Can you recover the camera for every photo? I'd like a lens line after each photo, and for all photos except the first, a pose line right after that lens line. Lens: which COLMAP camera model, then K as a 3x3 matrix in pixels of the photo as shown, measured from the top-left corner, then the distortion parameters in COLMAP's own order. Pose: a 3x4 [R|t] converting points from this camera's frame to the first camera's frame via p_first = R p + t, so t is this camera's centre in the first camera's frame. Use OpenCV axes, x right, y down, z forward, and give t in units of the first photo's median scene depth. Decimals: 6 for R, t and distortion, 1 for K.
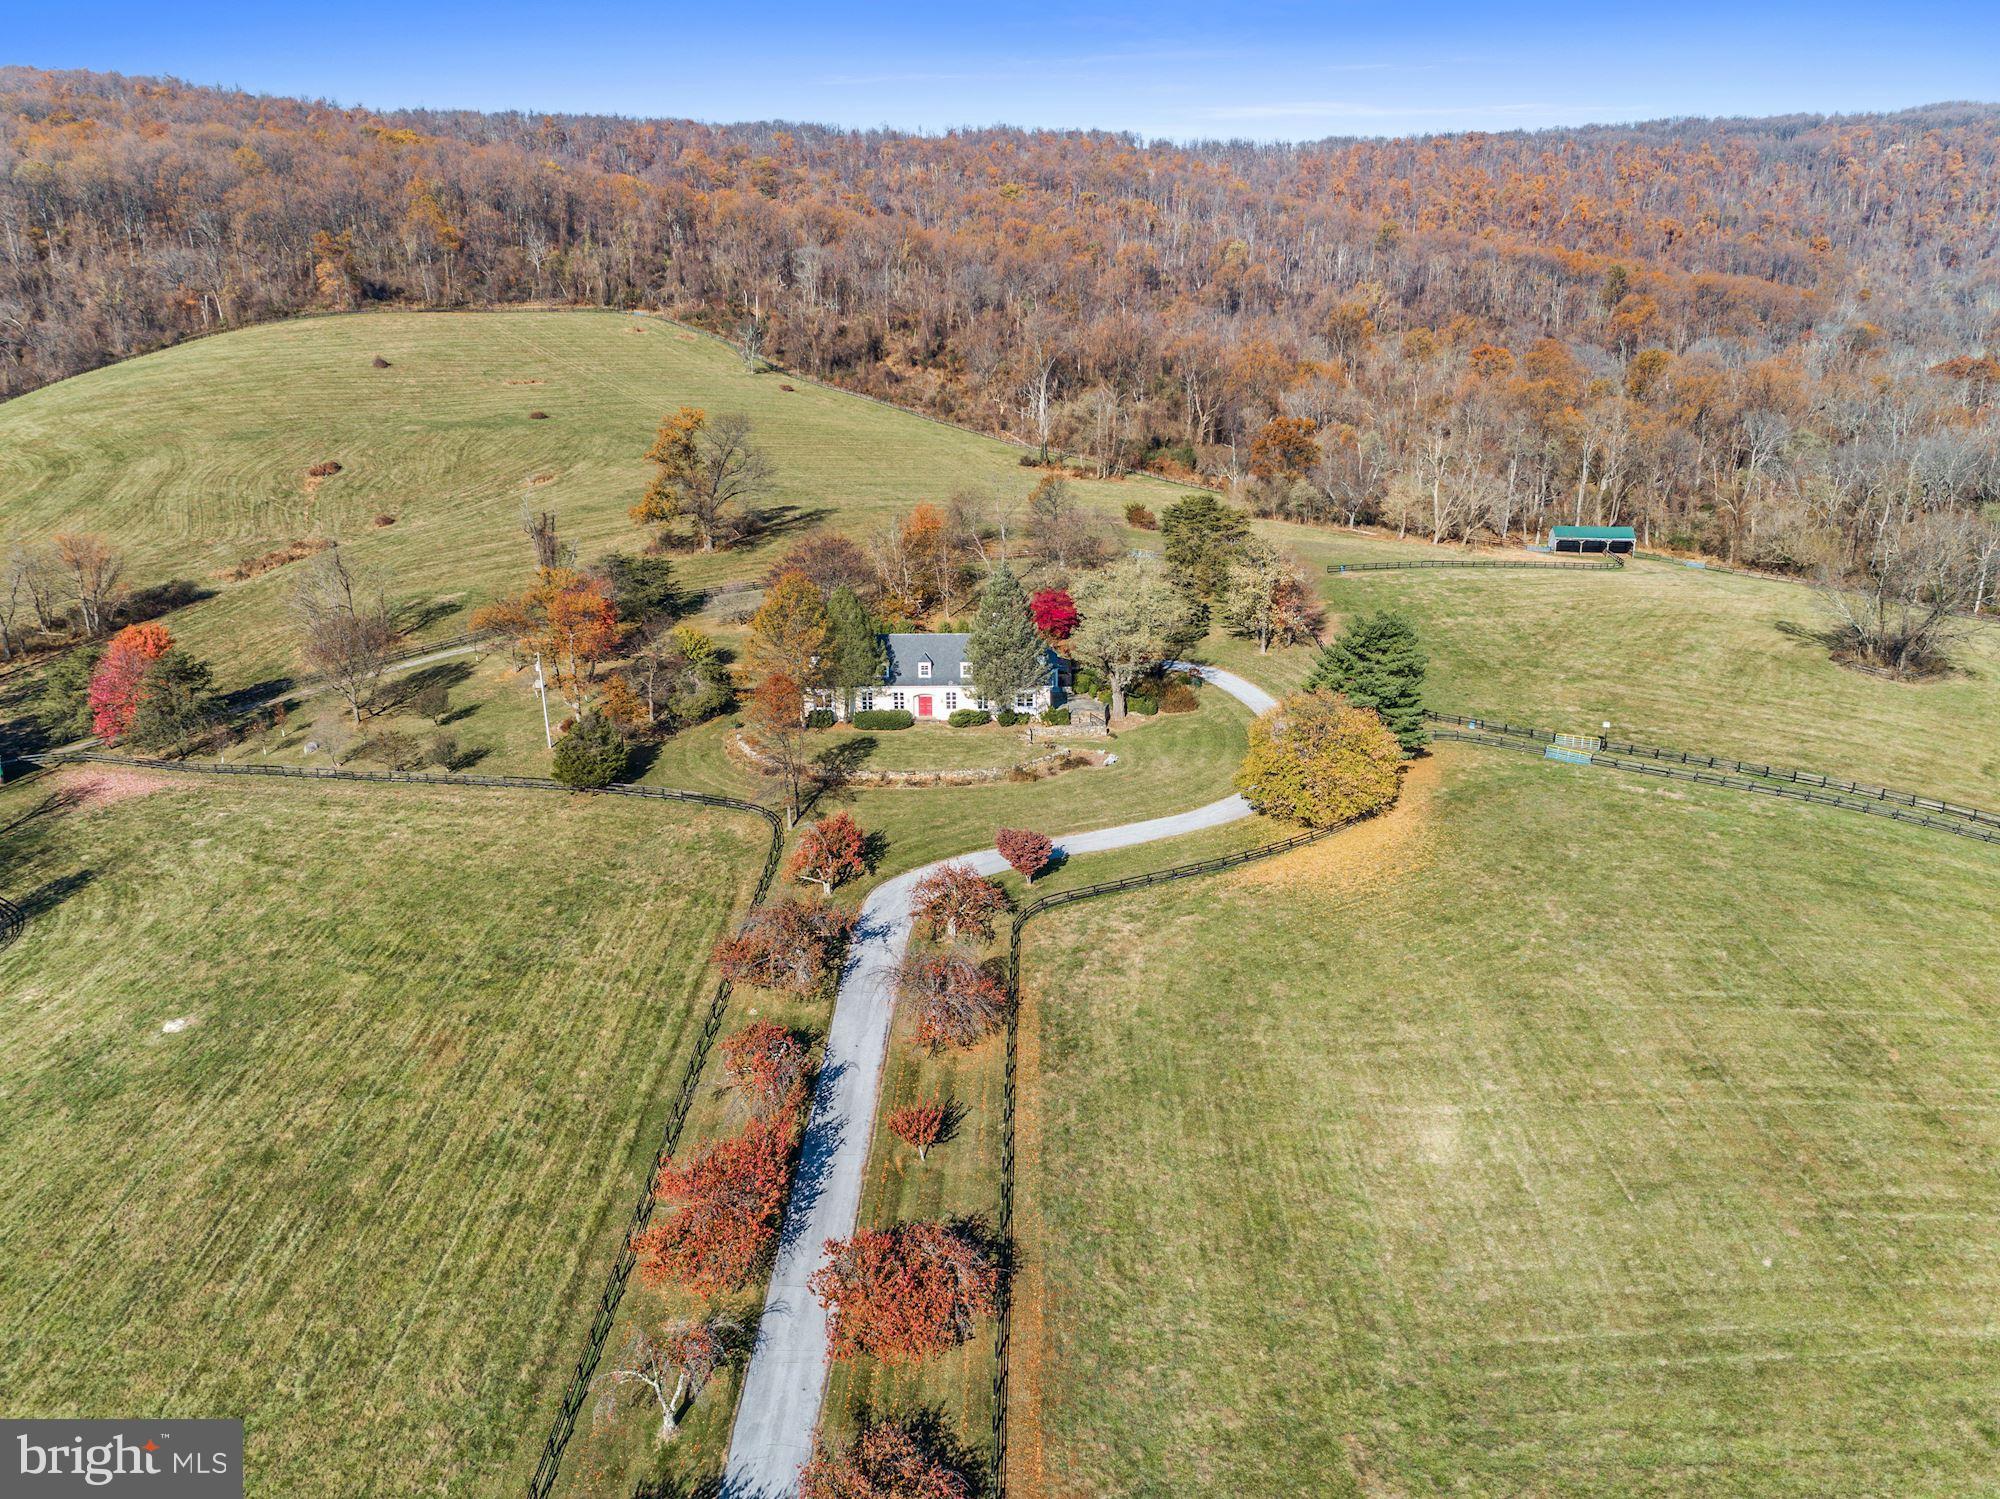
lens RADIAL K [[1498.8, 0, 1003.9], [0, 1498.8, 755.9], [0, 0, 1]] dist [0.012866, 0.015203]
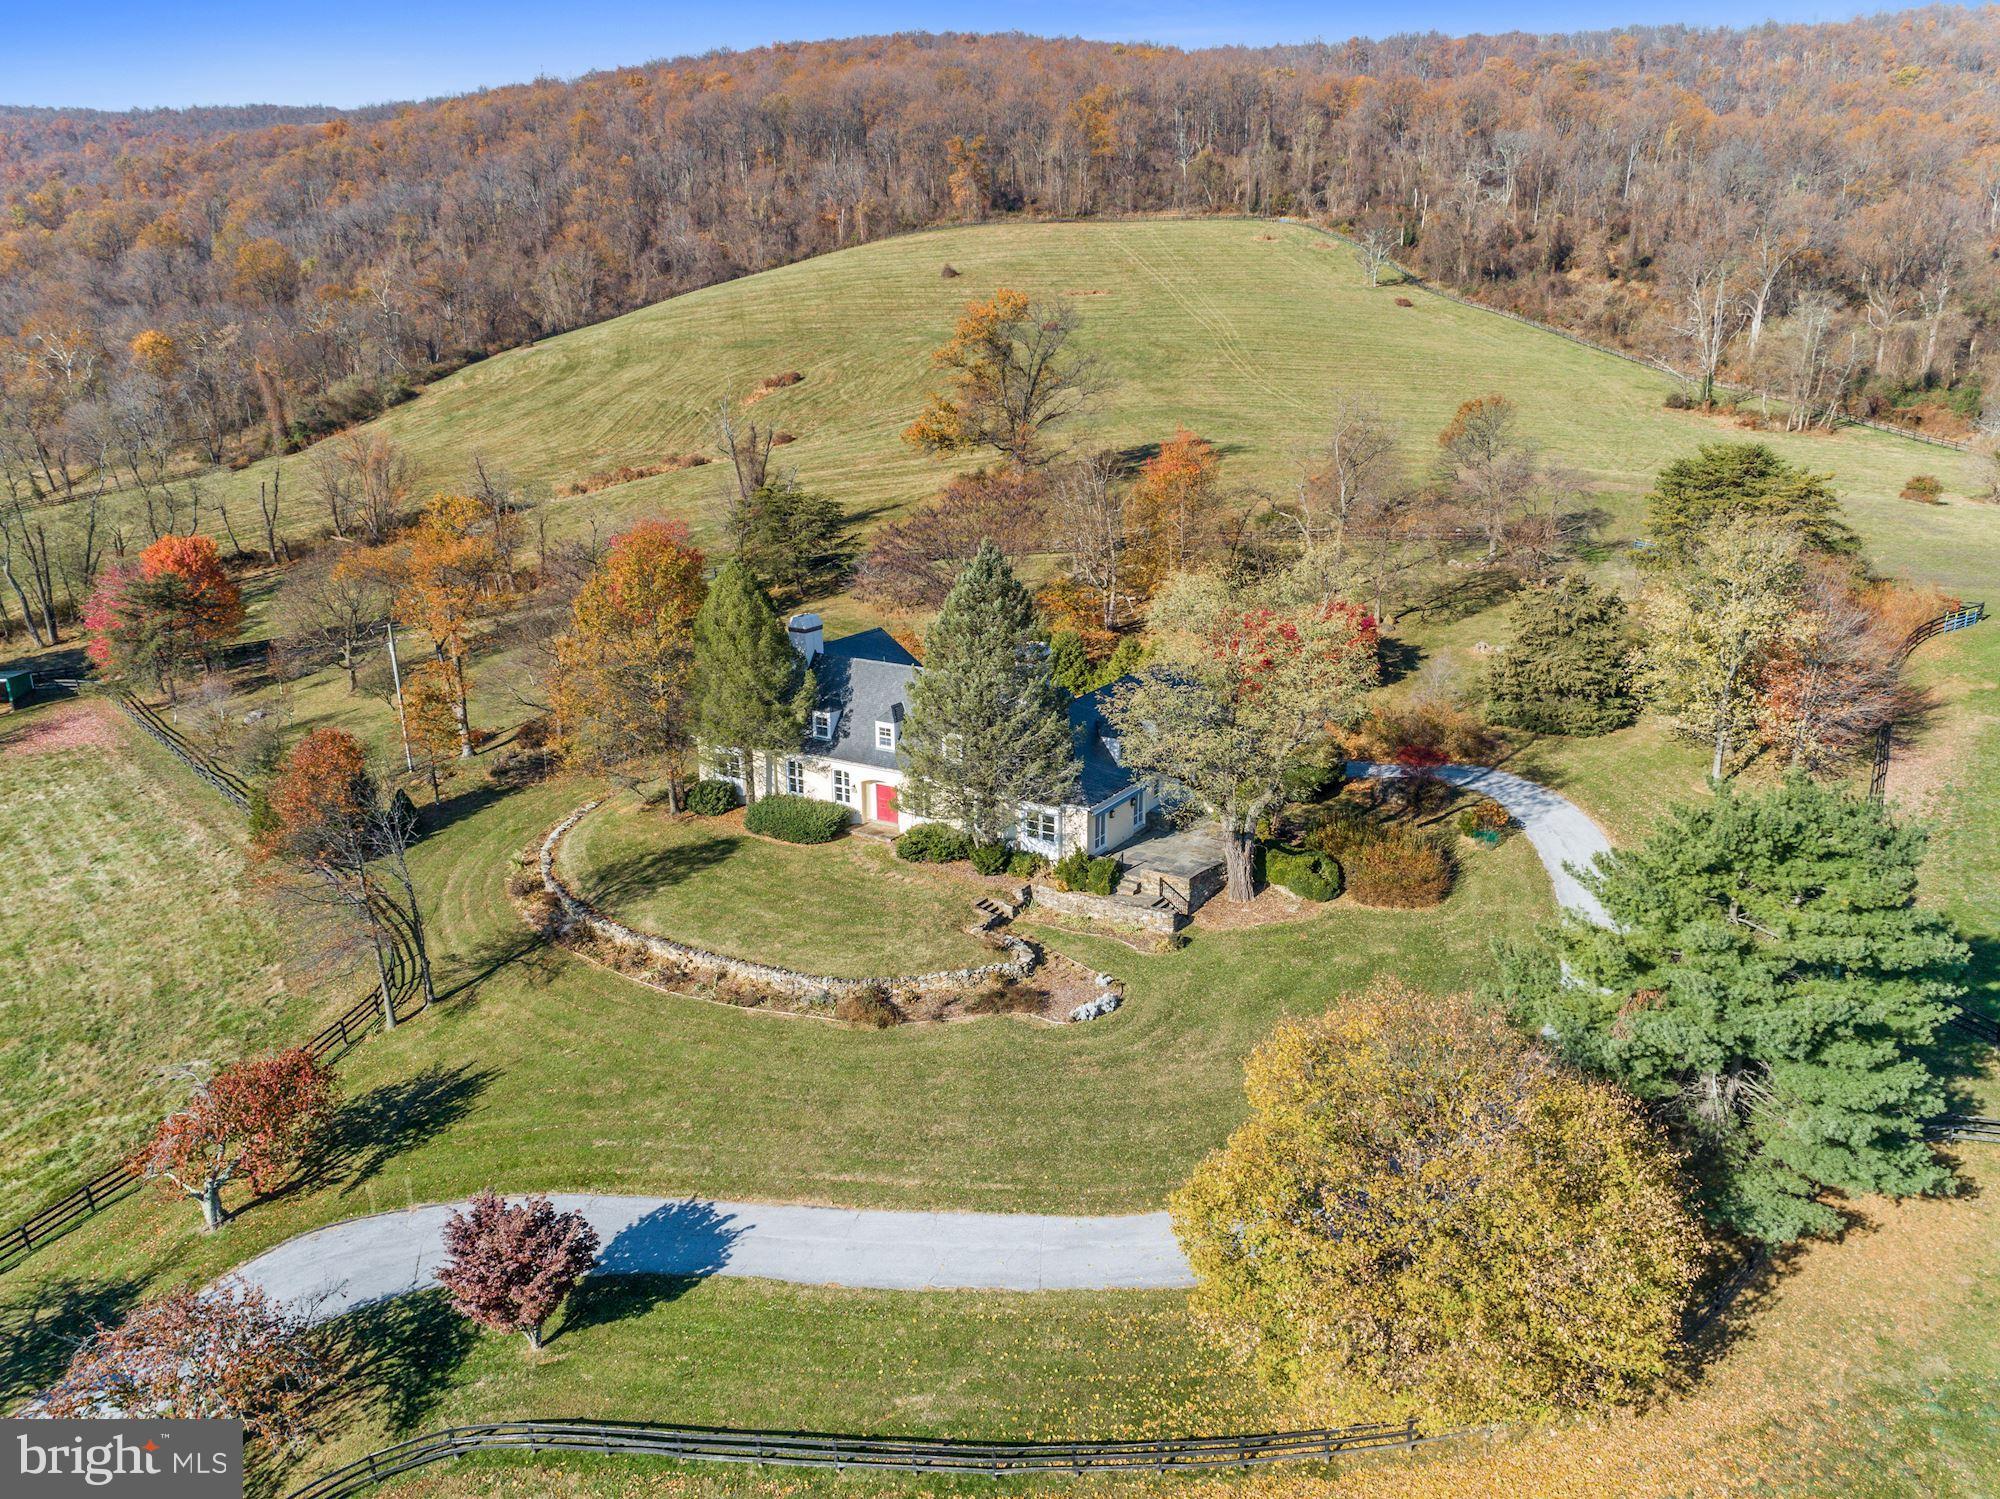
lens RADIAL K [[1498.8, 0, 1003.9], [0, 1498.8, 755.9], [0, 0, 1]] dist [0.012866, 0.015203]
pose [[0.862988, 0.149447, -0.482616, 0.109627], [-0.134493, 0.988736, 0.065679, -0.042205], [0.486995, 0.008229, 0.873366, 0.263137]]
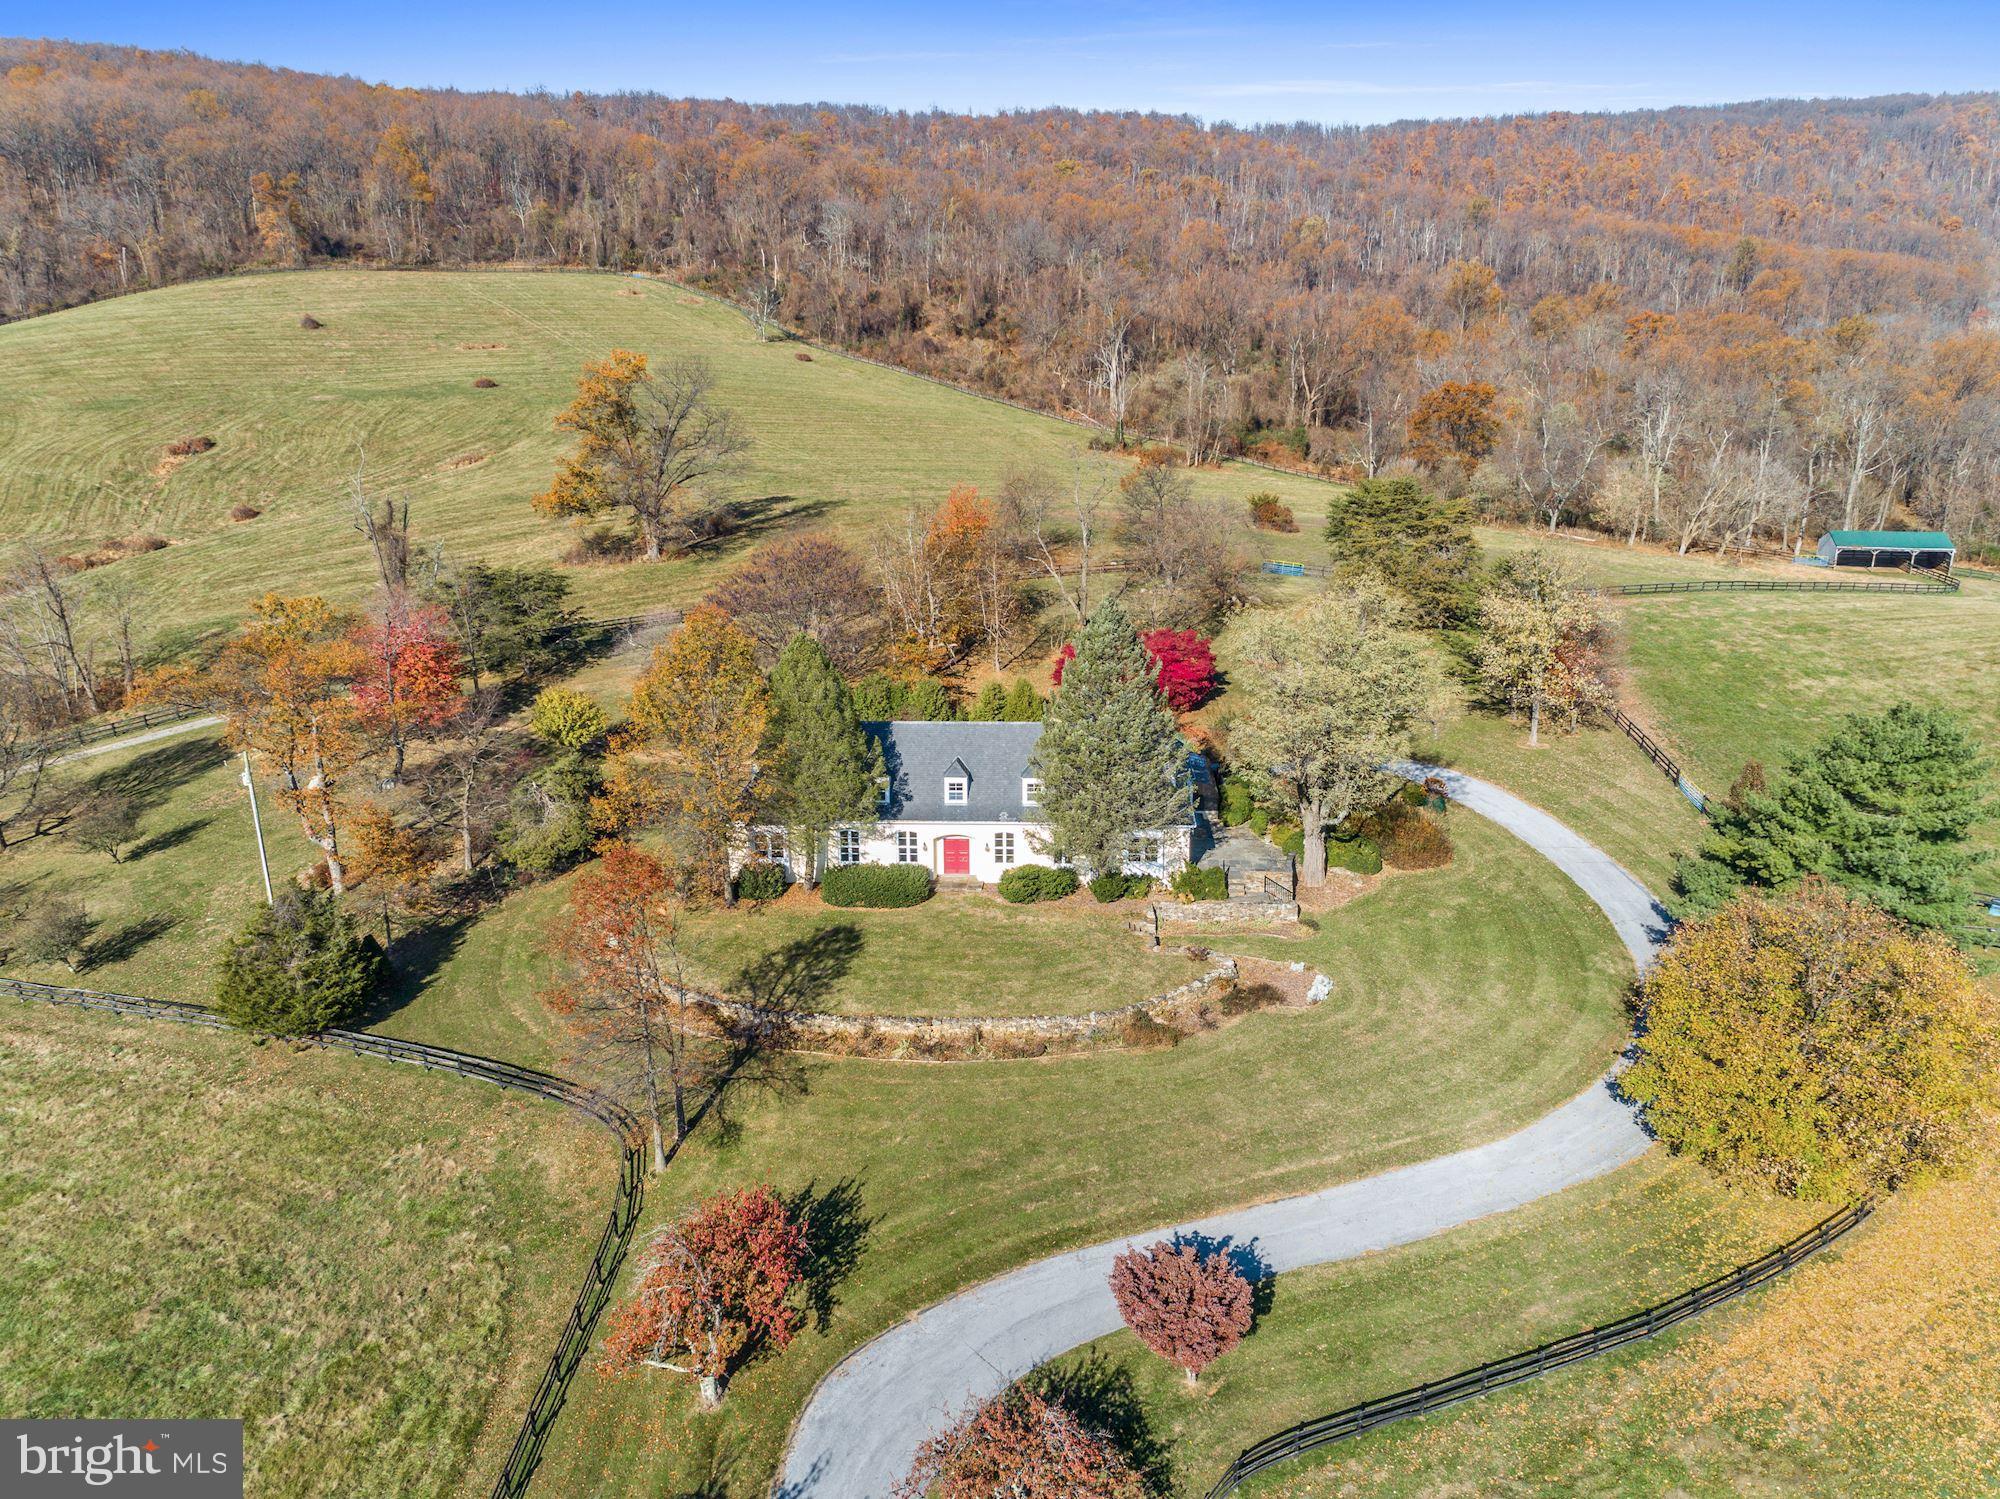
lens RADIAL K [[1498.8, 0, 1003.9], [0, 1498.8, 755.9], [0, 0, 1]] dist [0.012866, 0.015203]
pose [[0.999511, 0.010851, -0.029342, -0.009325], [-0.010857, 0.999941, -0.000044, -0.032759], [0.029340, 0.000363, 0.999569, 0.215985]]
